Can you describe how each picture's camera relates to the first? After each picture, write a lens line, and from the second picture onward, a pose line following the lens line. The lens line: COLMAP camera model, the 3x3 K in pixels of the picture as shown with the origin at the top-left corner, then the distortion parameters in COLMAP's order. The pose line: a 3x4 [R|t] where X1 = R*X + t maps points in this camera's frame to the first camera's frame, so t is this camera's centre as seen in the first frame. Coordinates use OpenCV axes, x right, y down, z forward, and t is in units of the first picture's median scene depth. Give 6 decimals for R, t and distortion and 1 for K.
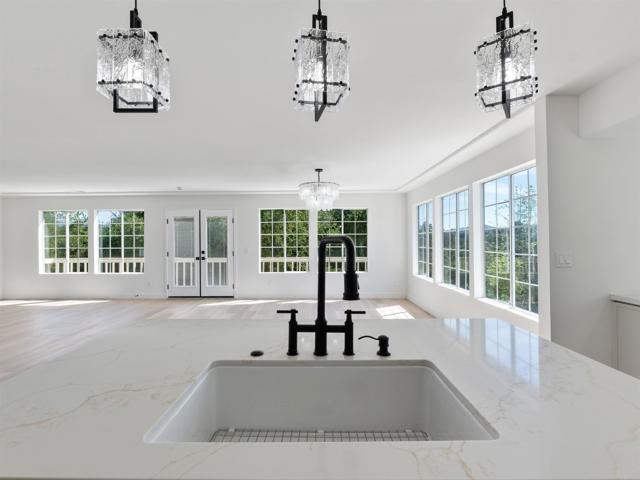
lens RADIAL K [[302.5, 0, 317.7], [0, 302.5, 237.4], [0, 0, 1]] dist [-0.002897, -0.000210]
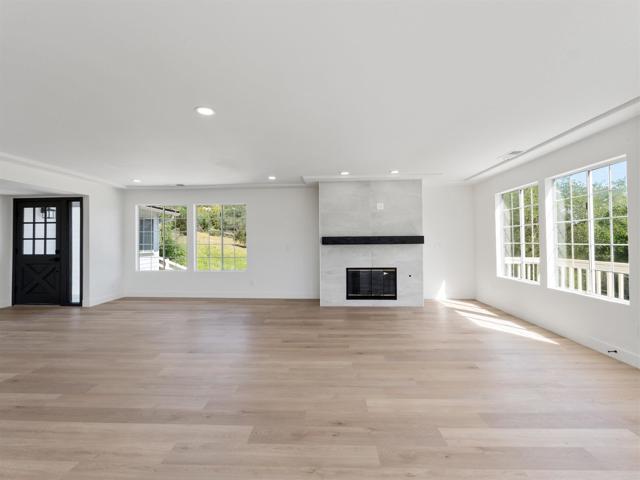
lens RADIAL K [[302.5, 0, 317.7], [0, 302.5, 237.4], [0, 0, 1]] dist [-0.002897, -0.000210]
pose [[-0.040195, -0.004431, -0.999182, -0.231615], [0.012424, 0.999911, -0.004934, 0.034008], [0.999115, -0.012613, -0.040136, 1.011351]]
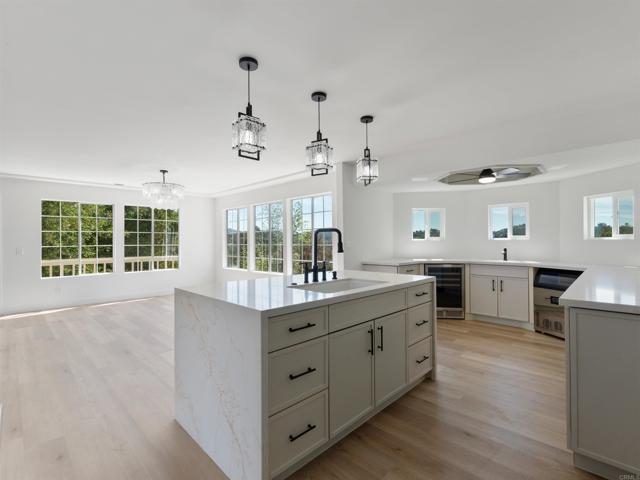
lens RADIAL K [[302.5, 0, 317.7], [0, 302.5, 237.4], [0, 0, 1]] dist [-0.002897, -0.000210]
pose [[0.706095, 0.008820, 0.708062, -0.430264], [-0.002983, 0.999951, -0.009482, 0.022791], [-0.708111, 0.004583, 0.706087, -0.162282]]
